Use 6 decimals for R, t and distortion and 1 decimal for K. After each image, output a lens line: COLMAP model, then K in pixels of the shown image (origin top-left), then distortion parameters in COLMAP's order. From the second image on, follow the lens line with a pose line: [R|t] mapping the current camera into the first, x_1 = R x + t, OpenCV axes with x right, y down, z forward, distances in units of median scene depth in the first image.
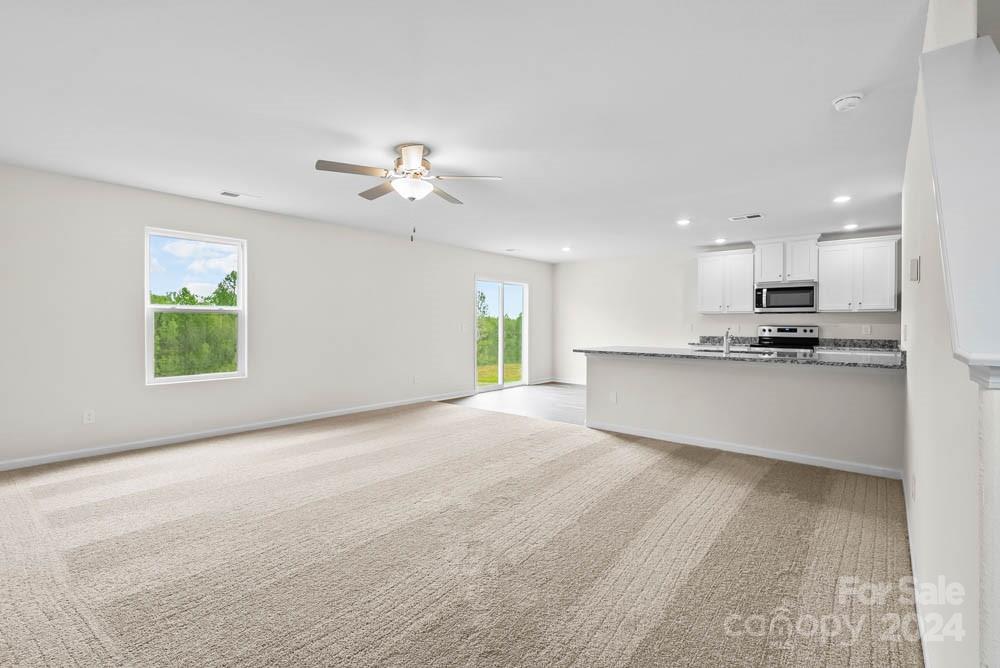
lens RADIAL K [[451.6, 0, 492.1], [0, 451.6, 329.3], [0, 0, 1]] dist [-0.001191, 0.000625]
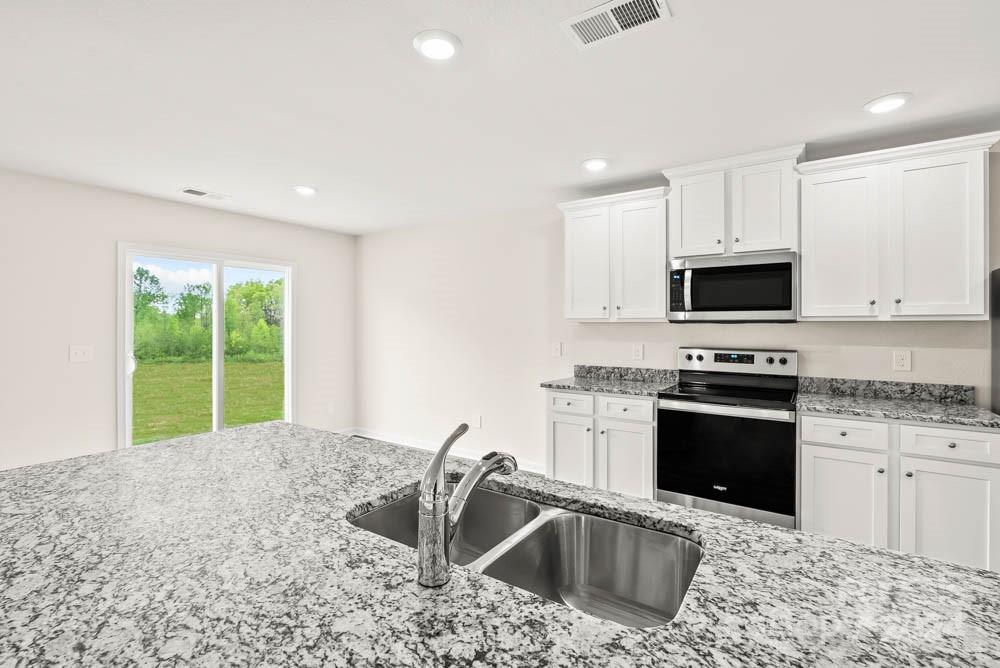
lens RADIAL K [[451.6, 0, 497.7], [0, 451.6, 327.1], [0, 0, 1]] dist [-0.001191, 0.000625]
pose [[0.993984, -0.002434, 0.109499, 0.360934], [0.003496, 0.999949, -0.009509, -0.027652], [-0.109470, 0.009835, 0.993941, 0.564938]]
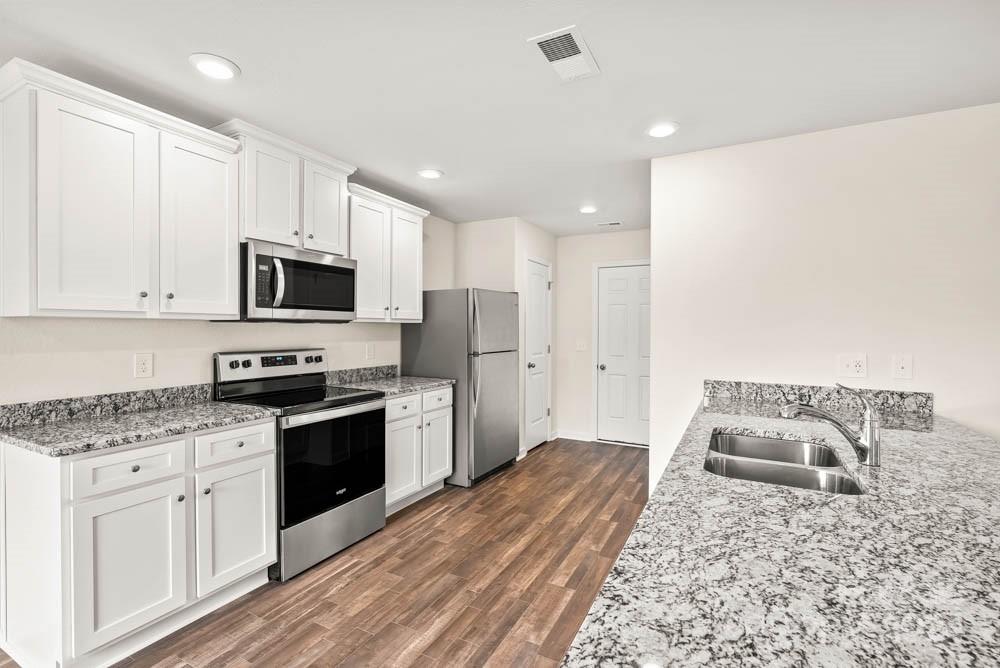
lens RADIAL K [[451.6, 0, 497.1], [0, 451.6, 332.2], [0, 0, 1]] dist [-0.001191, 0.000625]
pose [[-0.213867, -0.012888, 0.976778, 0.183633], [0.007382, 0.999863, 0.014809, -0.031044], [-0.976835, 0.010377, -0.213743, 0.906194]]
